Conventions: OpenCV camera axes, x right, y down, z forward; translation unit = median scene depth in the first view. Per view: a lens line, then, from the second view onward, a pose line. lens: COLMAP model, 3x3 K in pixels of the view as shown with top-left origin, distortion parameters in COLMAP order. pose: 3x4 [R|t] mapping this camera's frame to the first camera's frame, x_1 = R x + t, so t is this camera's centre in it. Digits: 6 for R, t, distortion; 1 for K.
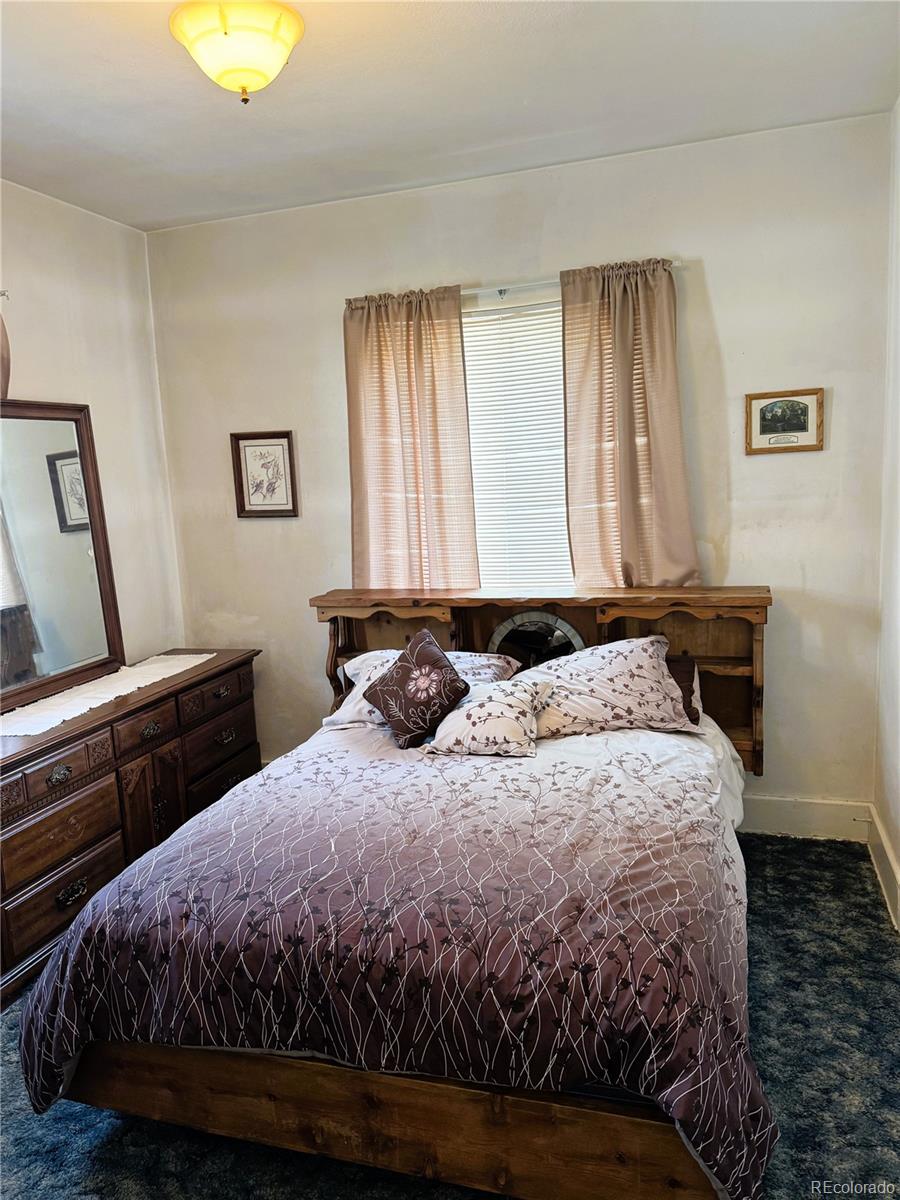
lens RADIAL K [[858.1, 0, 450.0], [0, 858.1, 600.0], [0, 0, 1]] dist [0.093359, -0.107792]
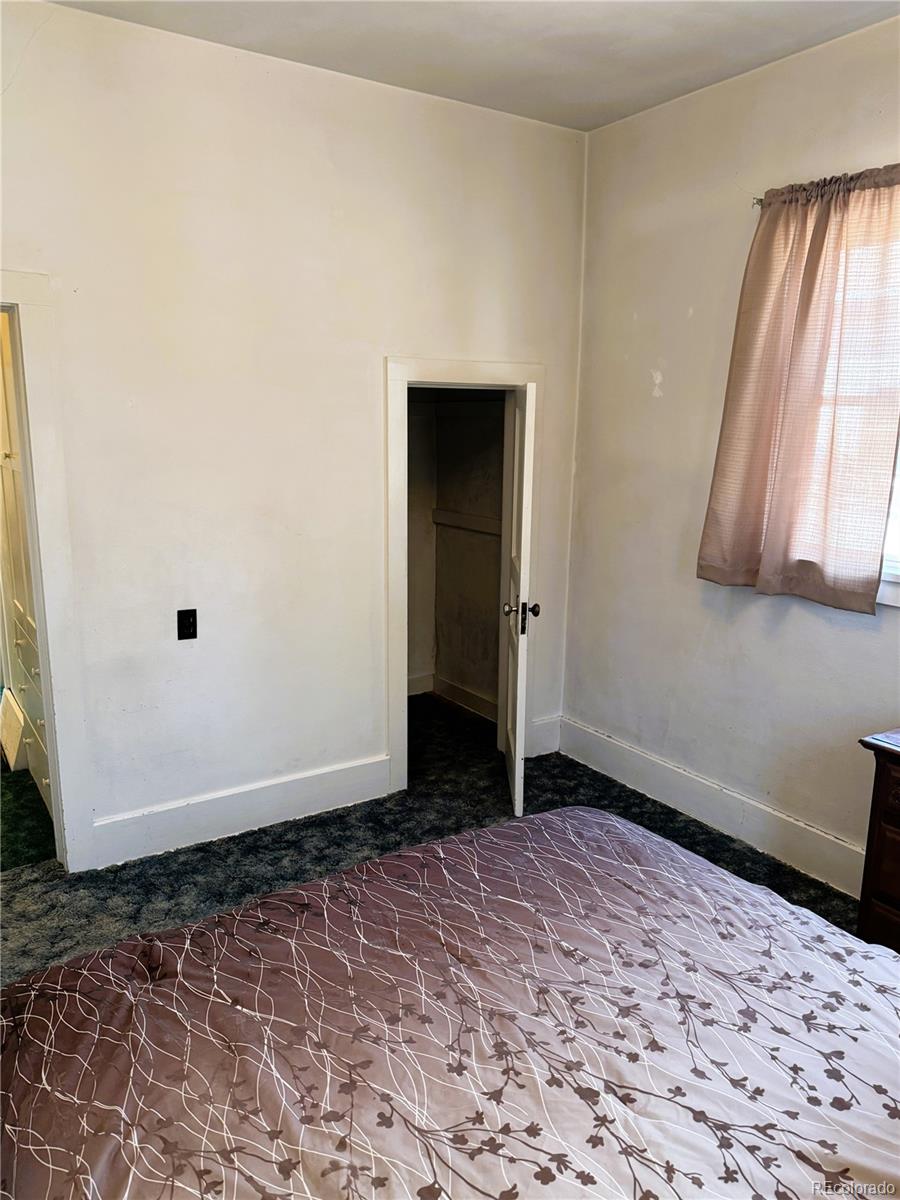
lens RADIAL K [[858.1, 0, 450.0], [0, 858.1, 600.0], [0, 0, 1]] dist [0.093359, -0.107792]
pose [[-0.626473, 0.206254, -0.751659, 0.315041], [-0.096220, 0.936513, 0.337173, -0.167058], [0.773482, 0.283554, -0.566854, 0.964886]]
